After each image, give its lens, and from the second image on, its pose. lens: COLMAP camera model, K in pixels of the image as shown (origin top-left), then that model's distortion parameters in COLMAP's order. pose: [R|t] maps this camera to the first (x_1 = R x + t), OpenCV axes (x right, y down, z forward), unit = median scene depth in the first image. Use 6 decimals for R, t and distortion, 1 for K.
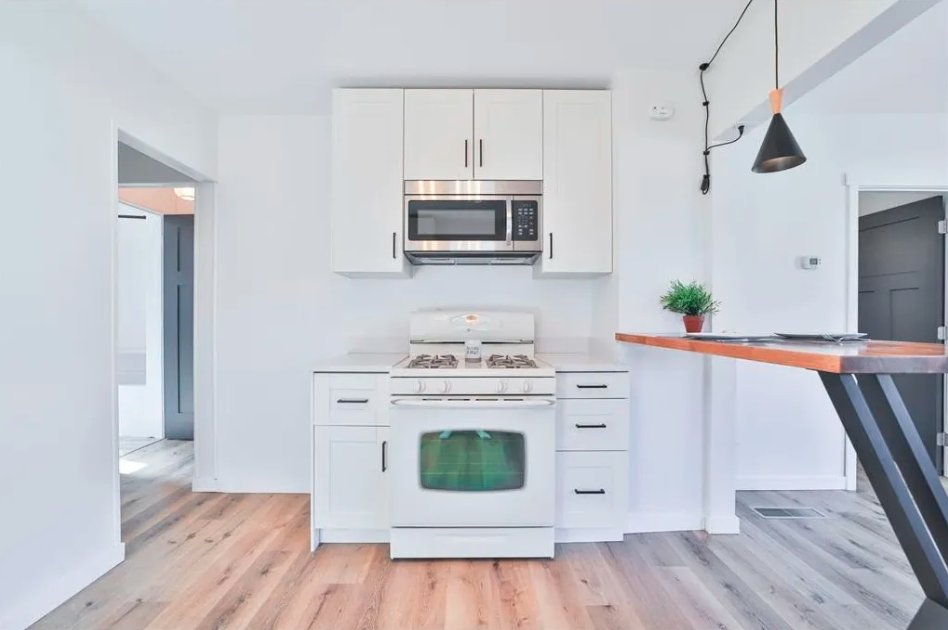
lens RADIAL K [[391.7, 0, 471.1], [0, 391.7, 313.3], [0, 0, 1]] dist [-0.024087, 0.003981]
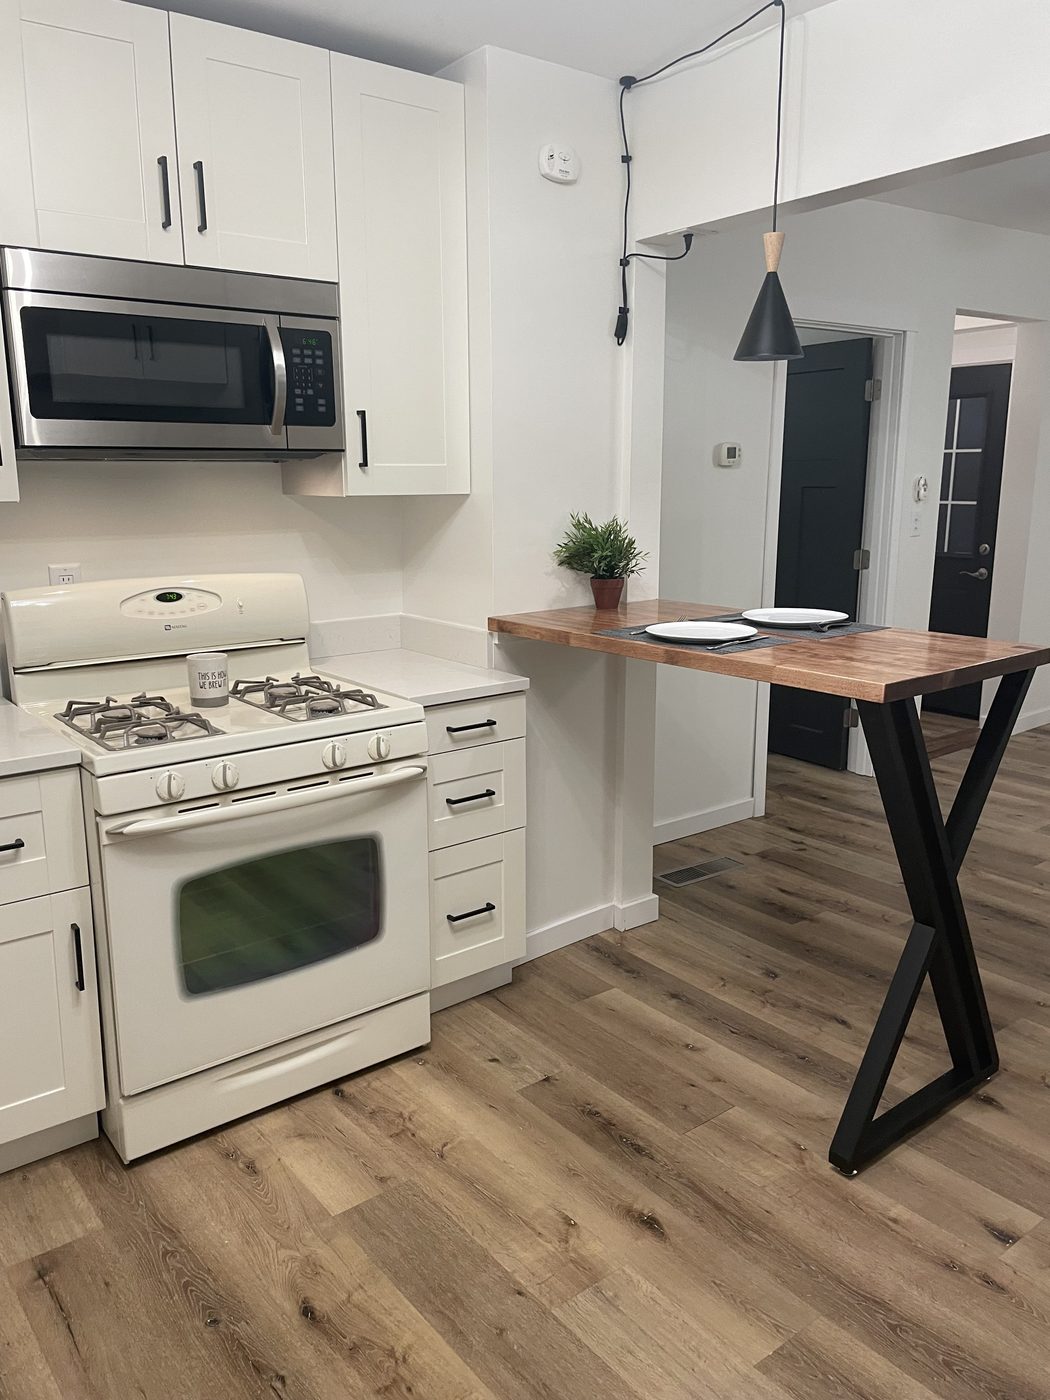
lens RADIAL K [[1046.5, 0, 522.8], [0, 1046.5, 691.8], [0, 0, 1]] dist [0.015919, -0.014608]
pose [[0.797349, -0.128094, 0.589768, -0.449011], [0.002015, 0.977776, 0.209643, -0.151254], [-0.603515, -0.165971, 0.779887, -0.138426]]
